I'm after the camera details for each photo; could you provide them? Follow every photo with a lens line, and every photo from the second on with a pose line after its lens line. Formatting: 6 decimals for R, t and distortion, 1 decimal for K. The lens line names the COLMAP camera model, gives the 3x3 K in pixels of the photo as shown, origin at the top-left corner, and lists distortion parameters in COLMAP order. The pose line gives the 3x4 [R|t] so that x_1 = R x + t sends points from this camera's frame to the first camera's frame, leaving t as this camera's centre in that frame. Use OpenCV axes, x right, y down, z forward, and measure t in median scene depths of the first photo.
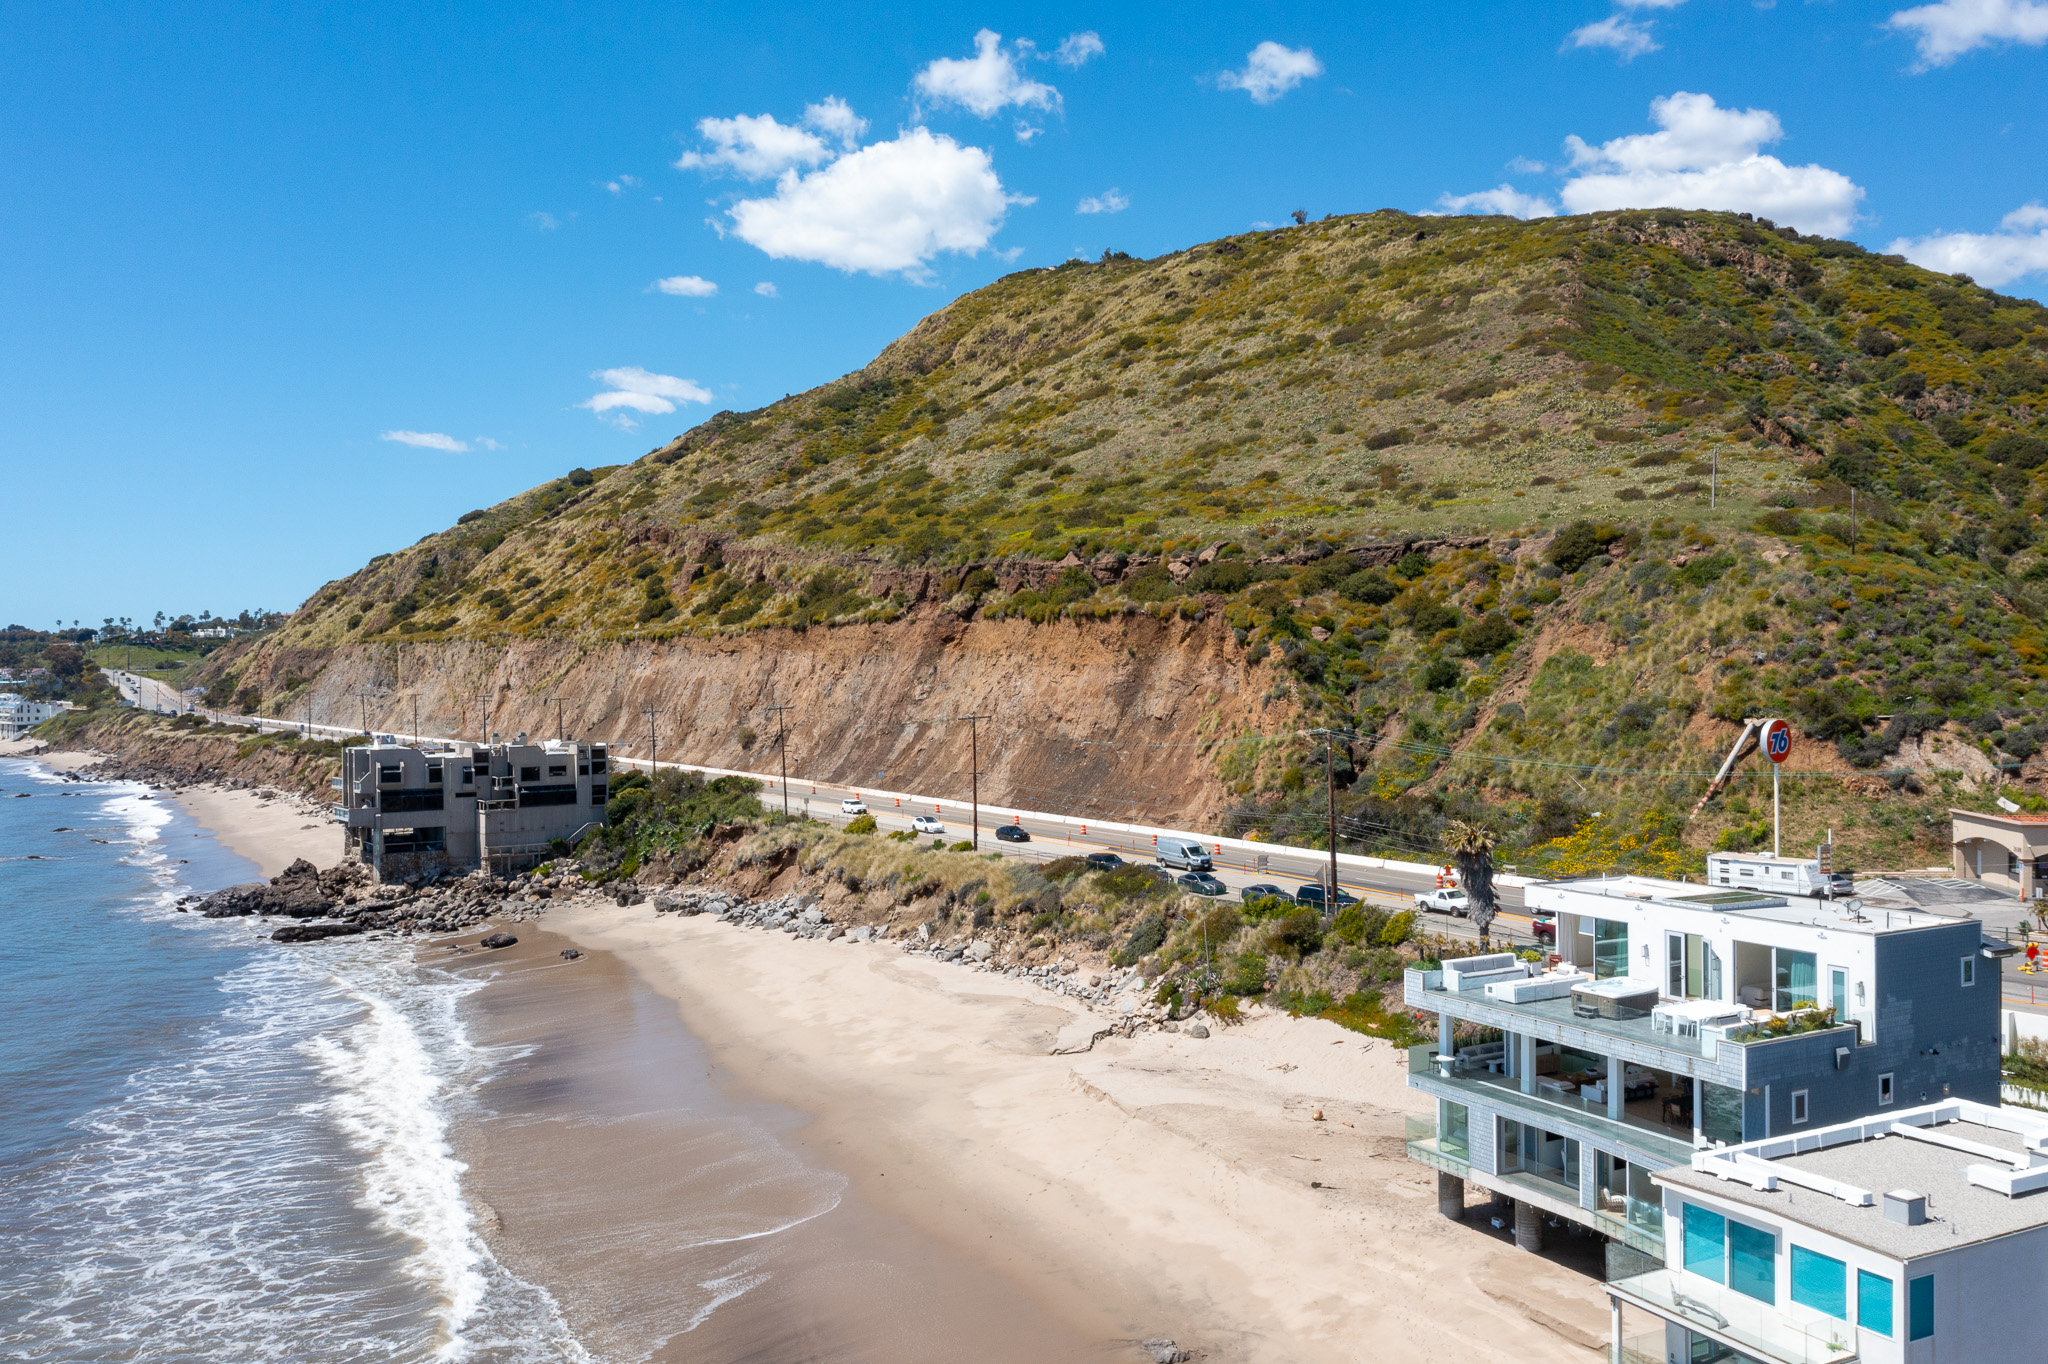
lens RADIAL K [[1620.3, 0, 1024.9], [0, 1620.3, 668.4], [0, 0, 1]] dist [-0.017005, 0.011263]
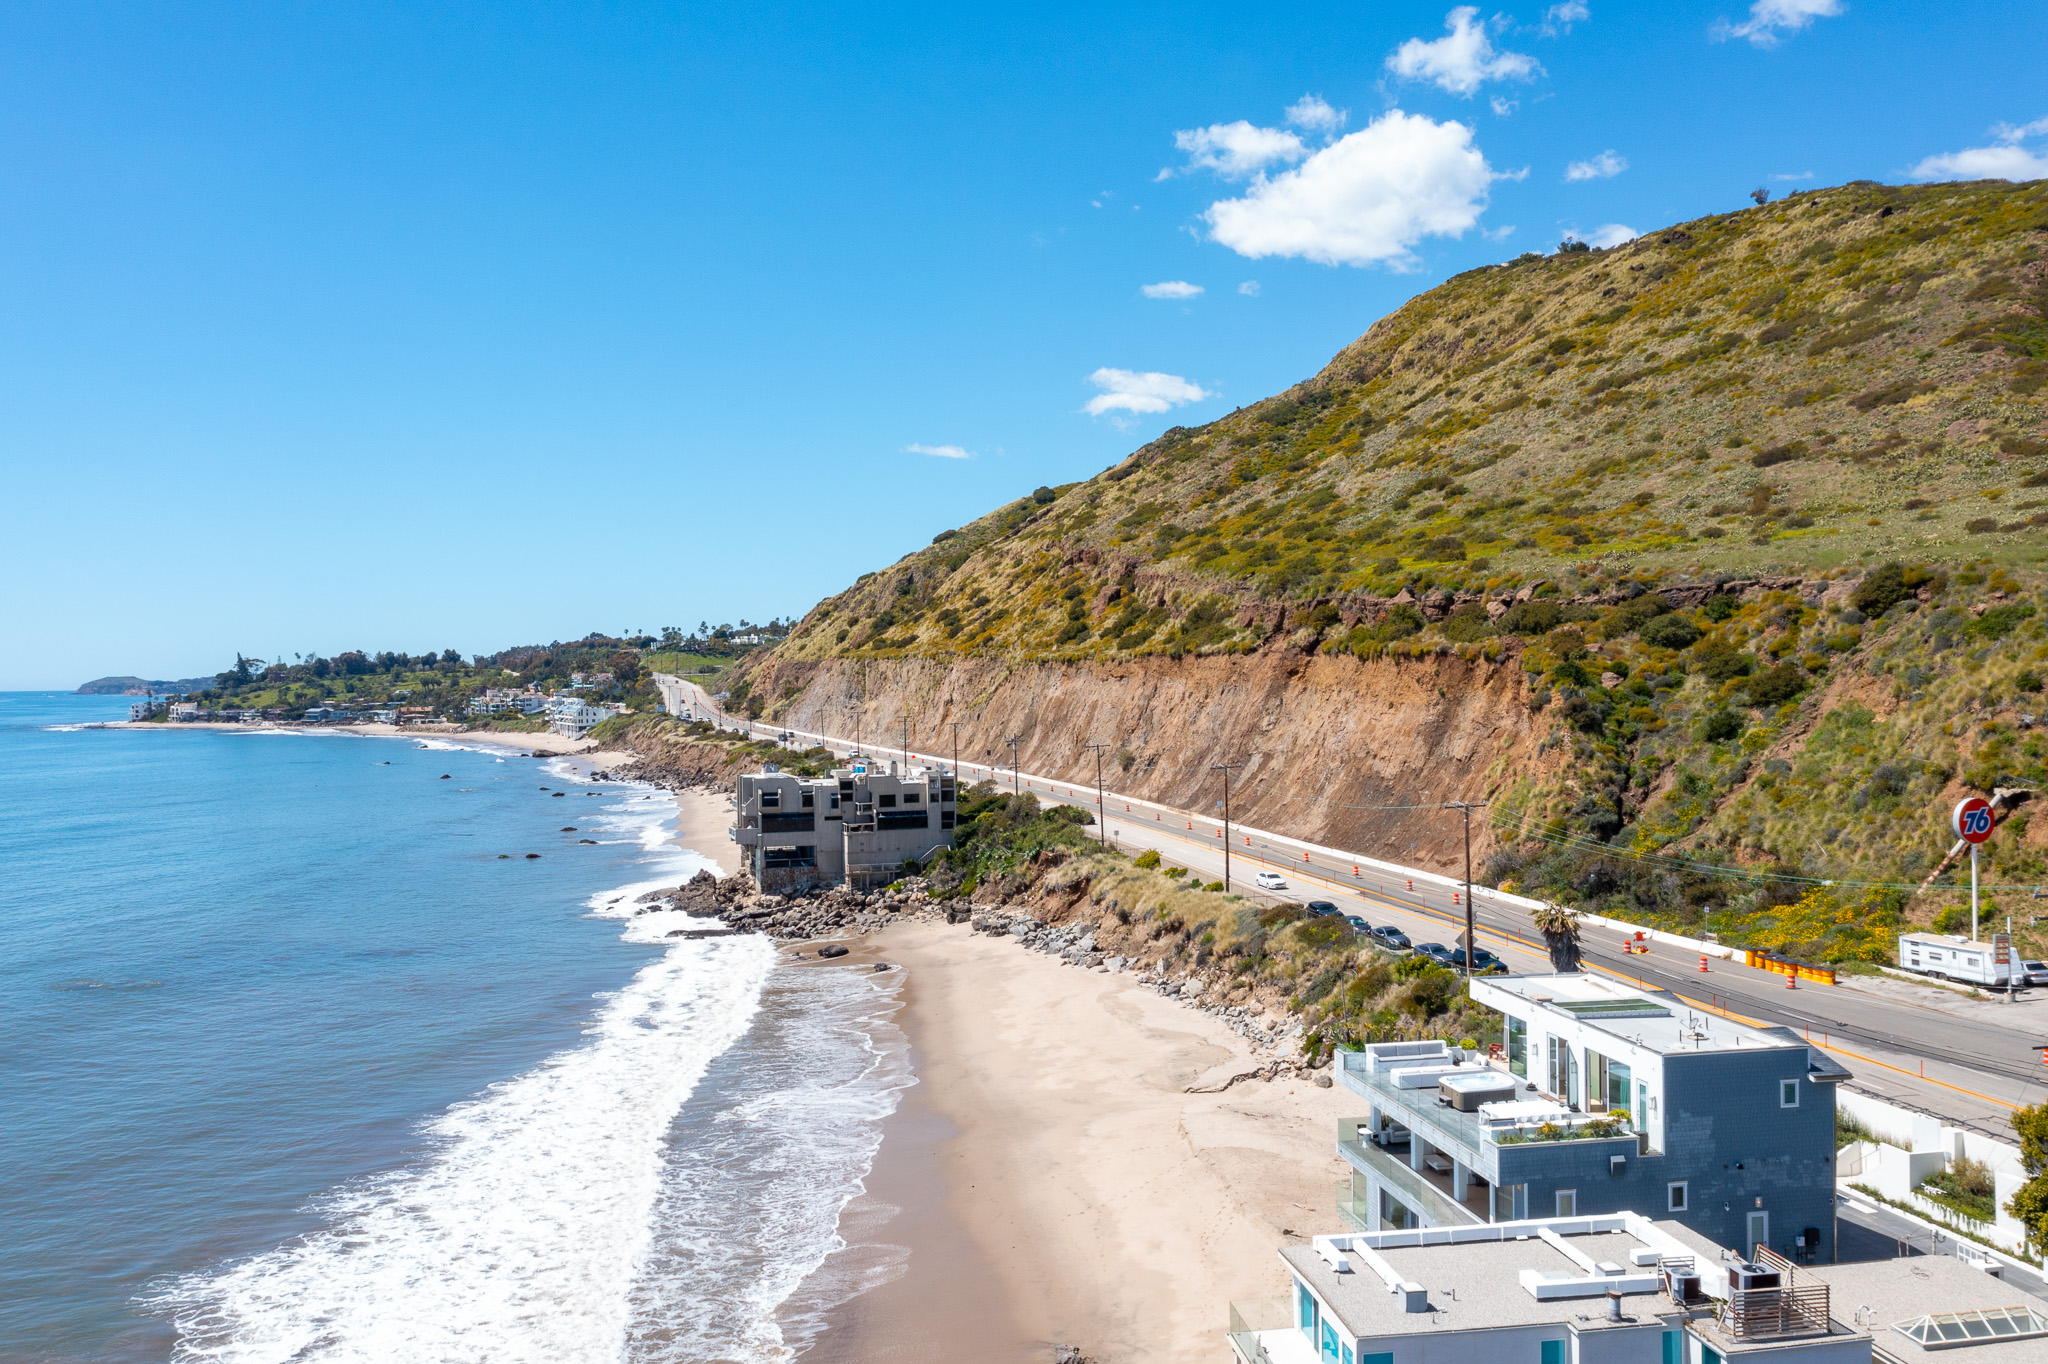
lens RADIAL K [[1620.3, 0, 1020.1], [0, 1620.3, 692.6], [0, 0, 1]] dist [-0.017005, 0.011263]
pose [[0.953572, 0.001144, -0.301162, 0.098808], [0.003687, 0.999874, 0.015472, -0.022004], [0.301141, -0.015864, 0.953448, -0.037454]]
